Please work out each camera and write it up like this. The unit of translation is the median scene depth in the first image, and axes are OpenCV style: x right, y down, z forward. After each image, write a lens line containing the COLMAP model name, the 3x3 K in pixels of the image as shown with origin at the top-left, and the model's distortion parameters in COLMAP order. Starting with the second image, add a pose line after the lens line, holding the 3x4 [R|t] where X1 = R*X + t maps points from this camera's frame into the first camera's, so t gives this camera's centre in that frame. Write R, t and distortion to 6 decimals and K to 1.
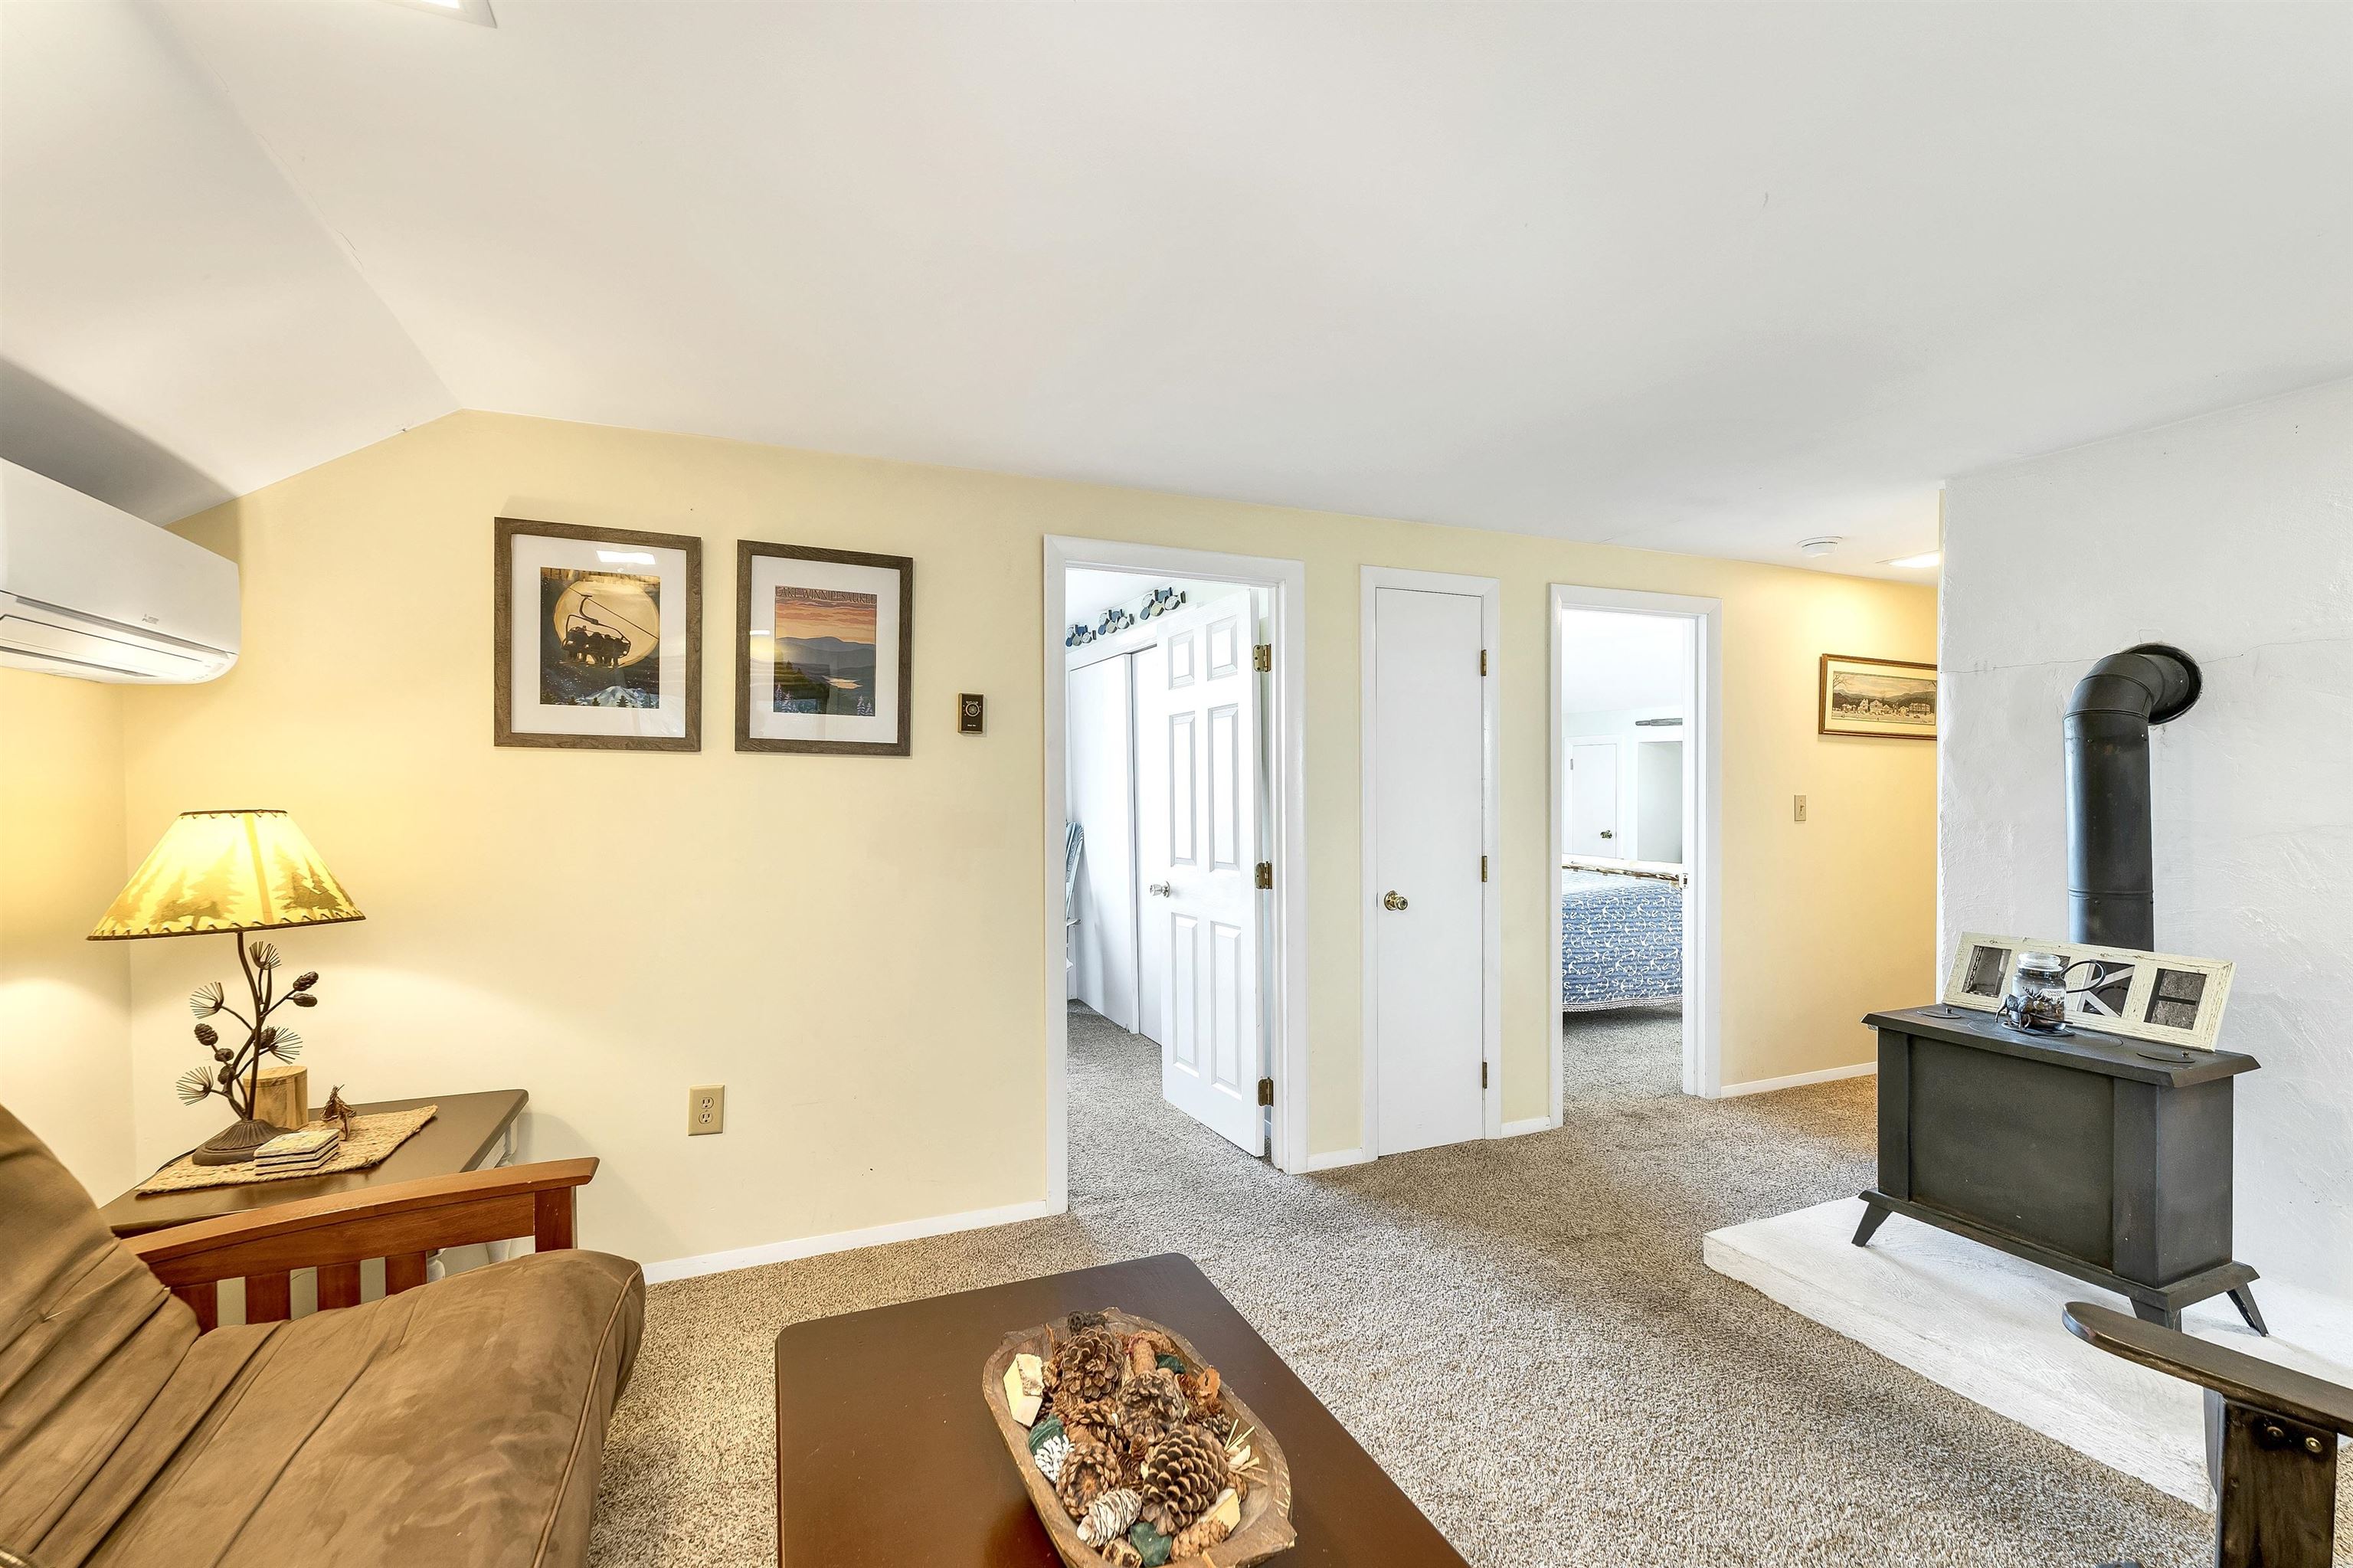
lens RADIAL K [[1003.1, 0, 1161.9], [0, 1003.1, 799.4], [0, 0, 1]] dist [0.003948, -0.000964]
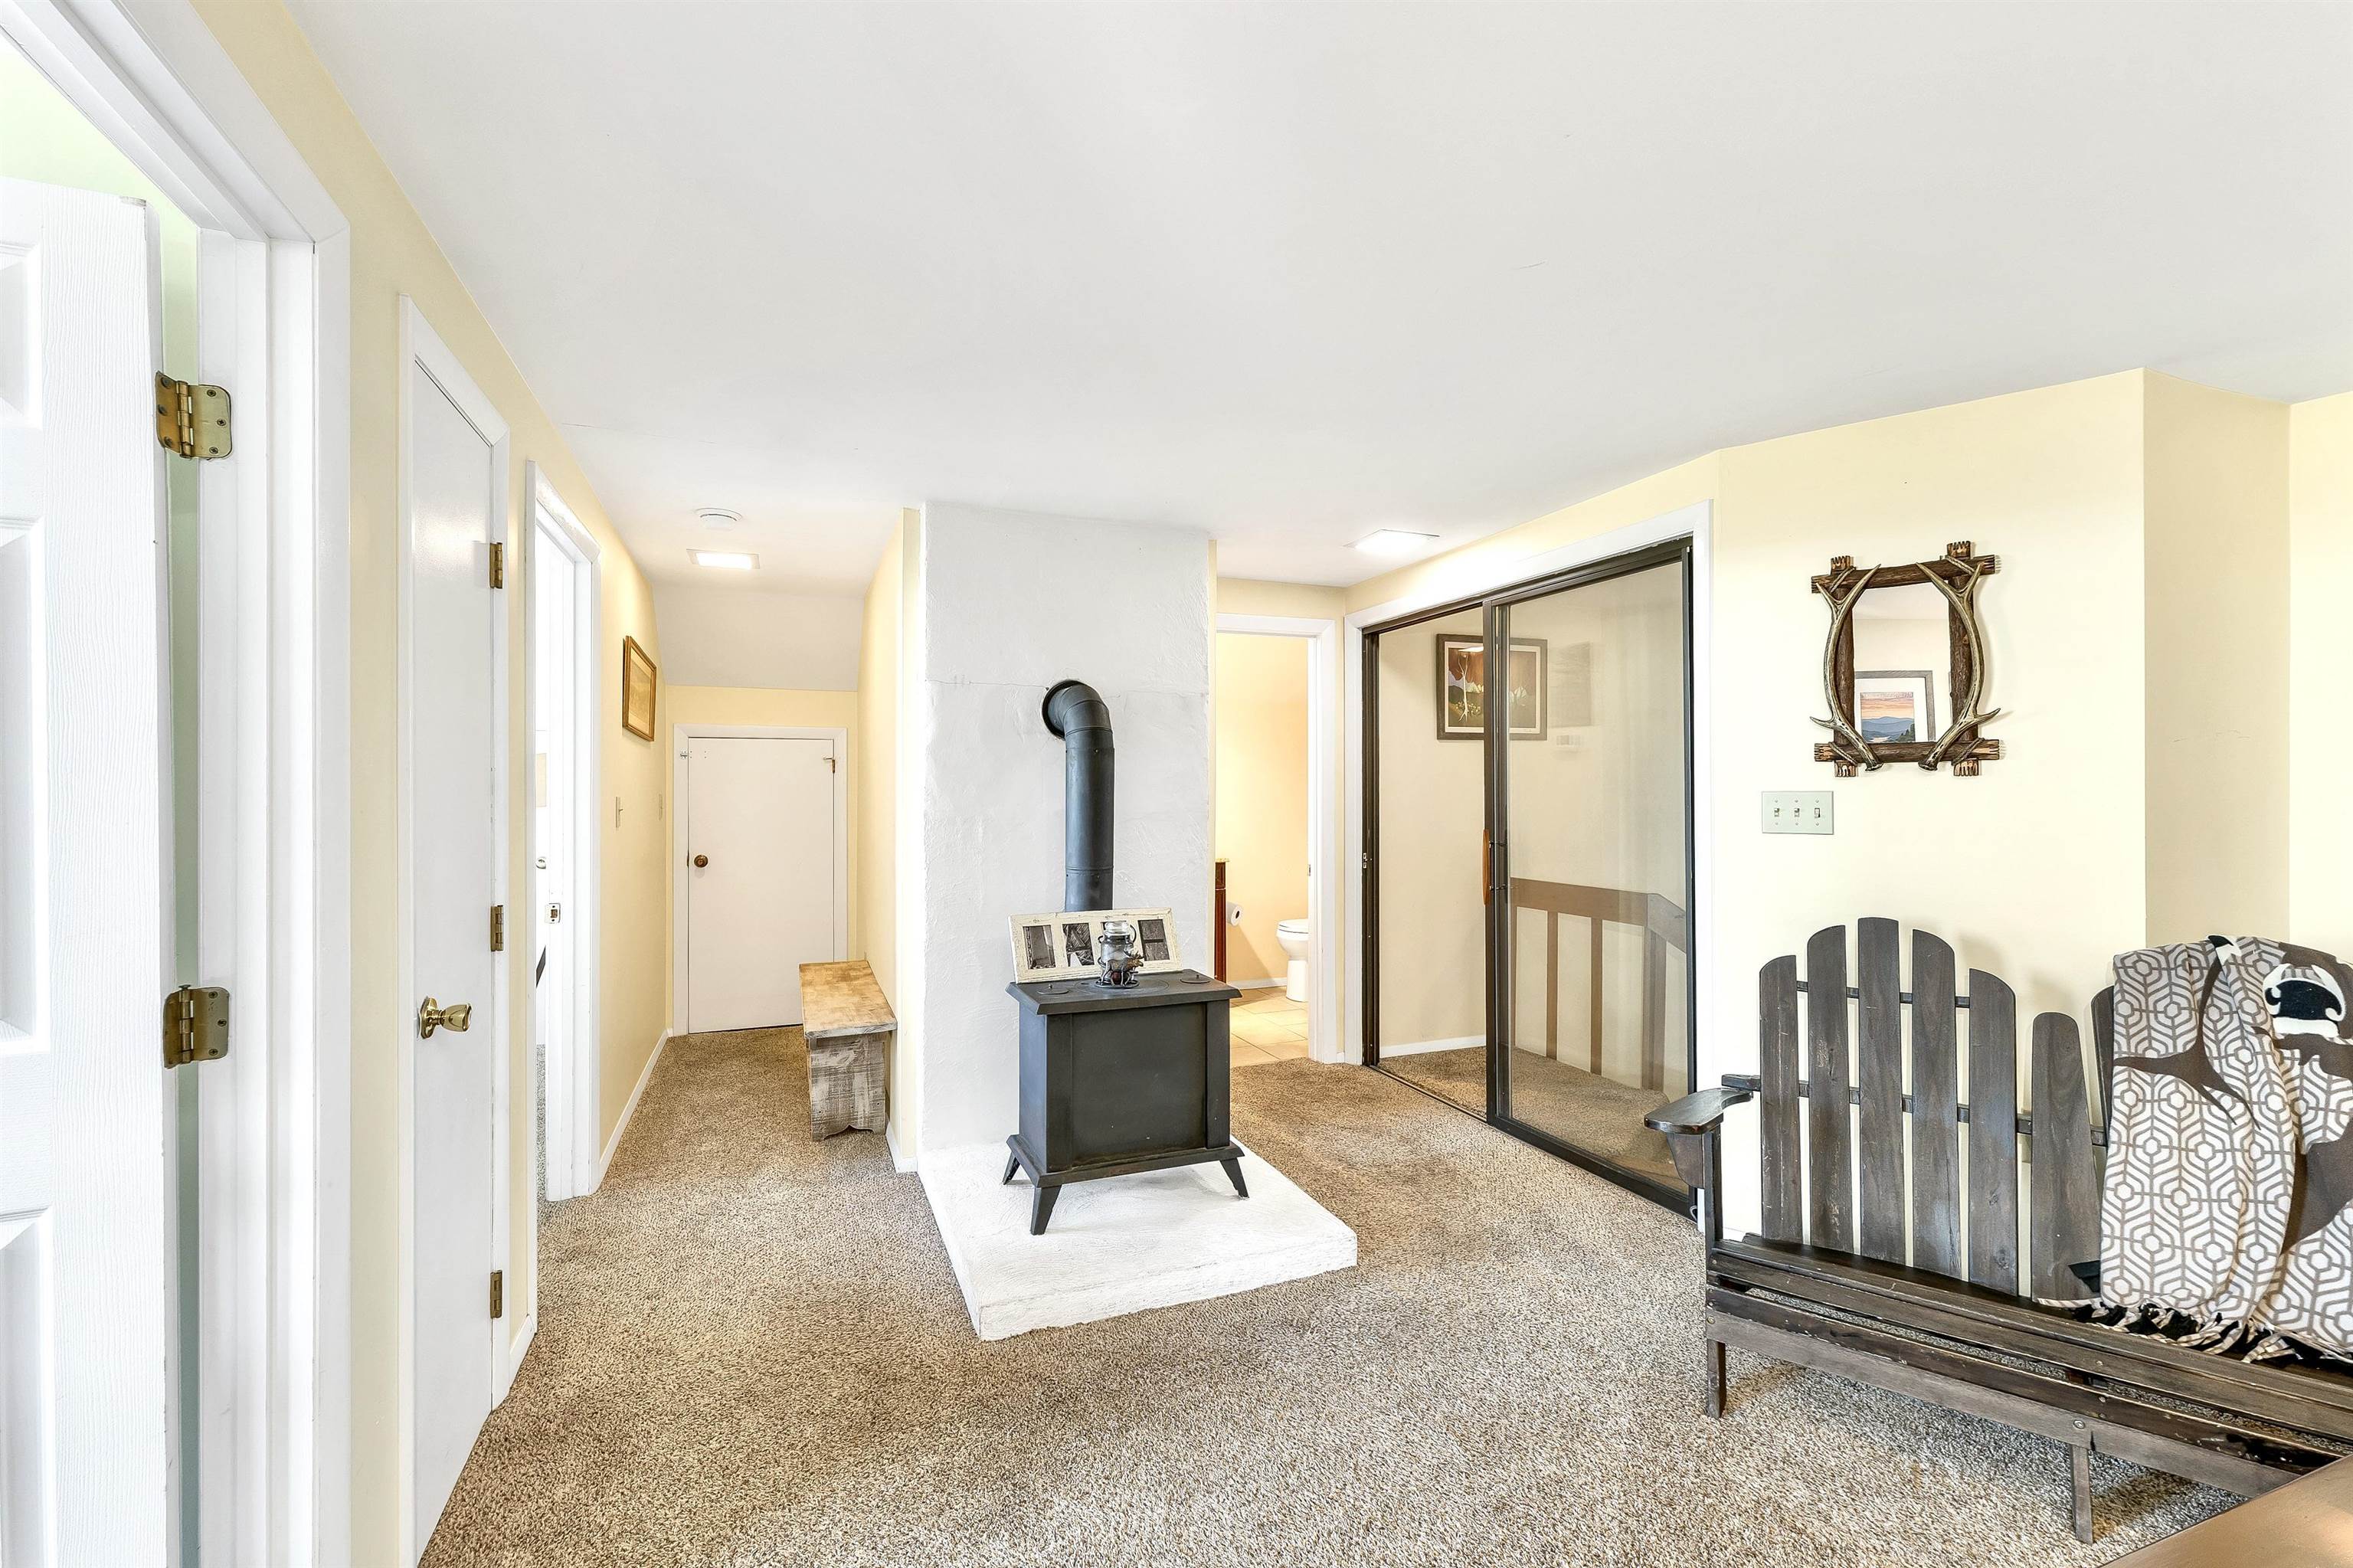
lens RADIAL K [[1003.1, 0, 1166.3], [0, 1003.1, 777.1], [0, 0, 1]] dist [0.003948, -0.000964]
pose [[0.012836, 0.011945, 0.999846, -0.340441], [0.006465, 0.999907, -0.012028, -0.008240], [-0.999897, 0.006618, 0.012757, 0.877121]]
